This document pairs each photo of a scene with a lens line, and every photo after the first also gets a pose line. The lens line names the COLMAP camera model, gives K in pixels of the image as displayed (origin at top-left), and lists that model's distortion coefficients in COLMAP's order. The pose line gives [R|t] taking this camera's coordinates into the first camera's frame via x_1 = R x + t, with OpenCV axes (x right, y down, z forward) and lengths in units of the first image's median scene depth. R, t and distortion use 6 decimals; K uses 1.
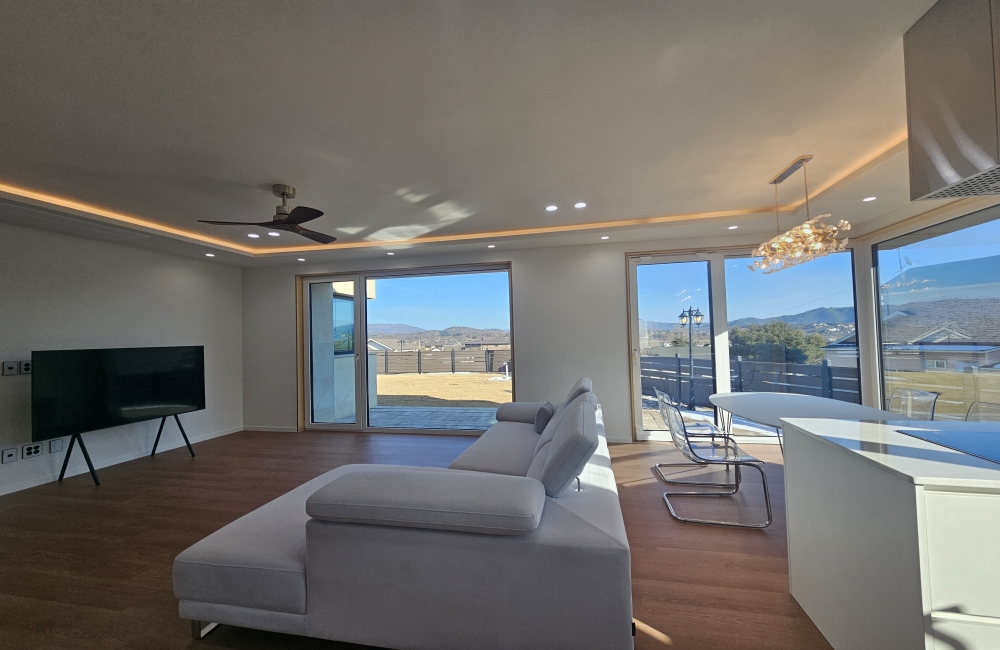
lens RADIAL K [[409.7, 0, 500.0], [0, 409.7, 330.5], [0, 0, 1]] dist [0.000136, 0.000096]
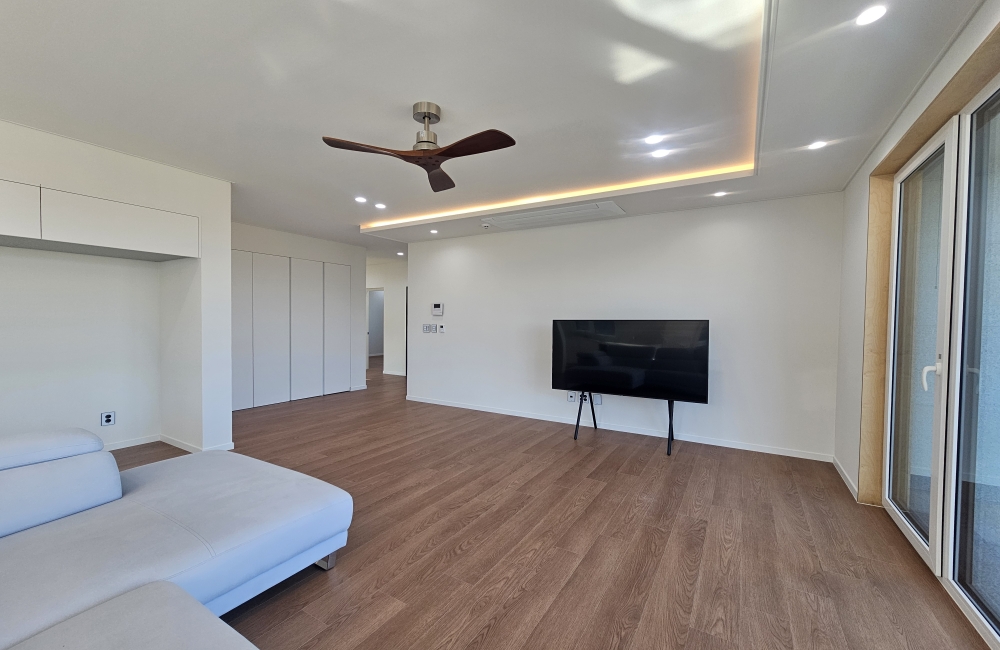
lens RADIAL K [[409.7, 0, 500.0], [0, 409.7, 330.5], [0, 0, 1]] dist [0.000136, 0.000096]
pose [[-0.322352, 0.044074, -0.945593, 0.139708], [0.016827, 0.999024, 0.040828, 0.024604], [0.946470, -0.002751, -0.322779, 1.114439]]
